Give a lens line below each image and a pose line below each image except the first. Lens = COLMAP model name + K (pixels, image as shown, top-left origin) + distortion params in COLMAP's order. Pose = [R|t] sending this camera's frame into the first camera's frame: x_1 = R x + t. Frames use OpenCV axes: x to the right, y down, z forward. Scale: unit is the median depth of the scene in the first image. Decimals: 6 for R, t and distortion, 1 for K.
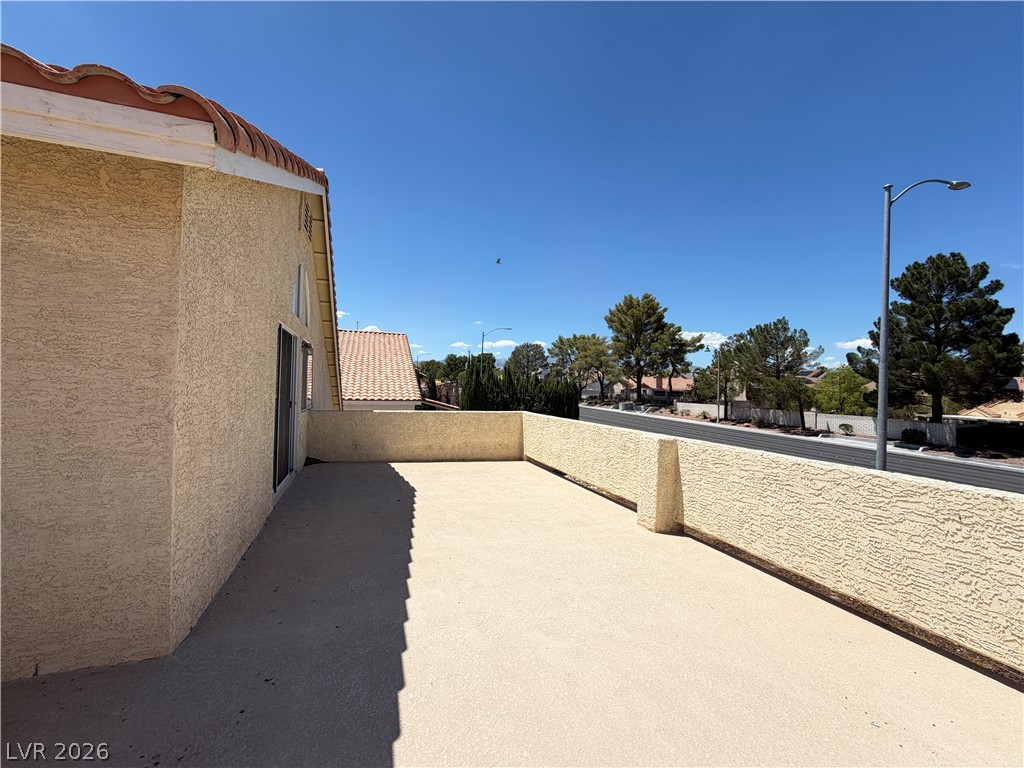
lens RADIAL K [[407.8, 0, 510.8], [0, 407.8, 382.3], [0, 0, 1]] dist [-0.000332, 0.000712]
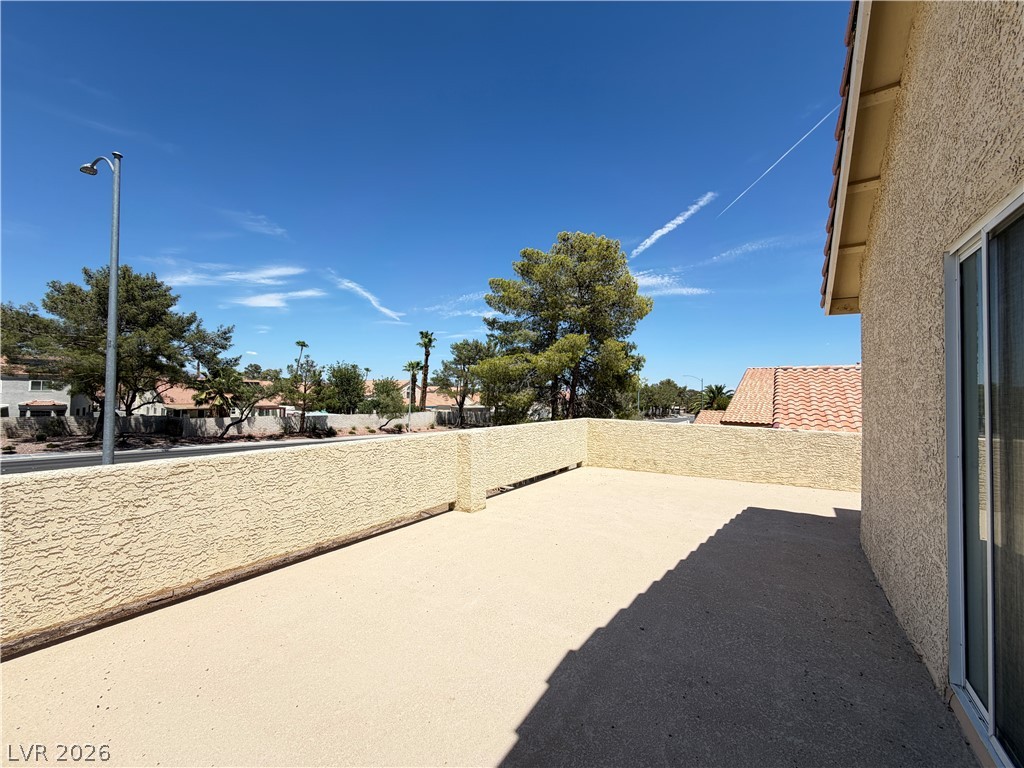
lens RADIAL K [[407.8, 0, 510.6], [0, 407.8, 381.8], [0, 0, 1]] dist [-0.000332, 0.000712]
pose [[-0.588557, -0.011435, 0.808375, -0.735753], [-0.043474, 0.998901, -0.017522, 0.008910], [-0.807286, -0.045456, -0.588407, 1.825681]]
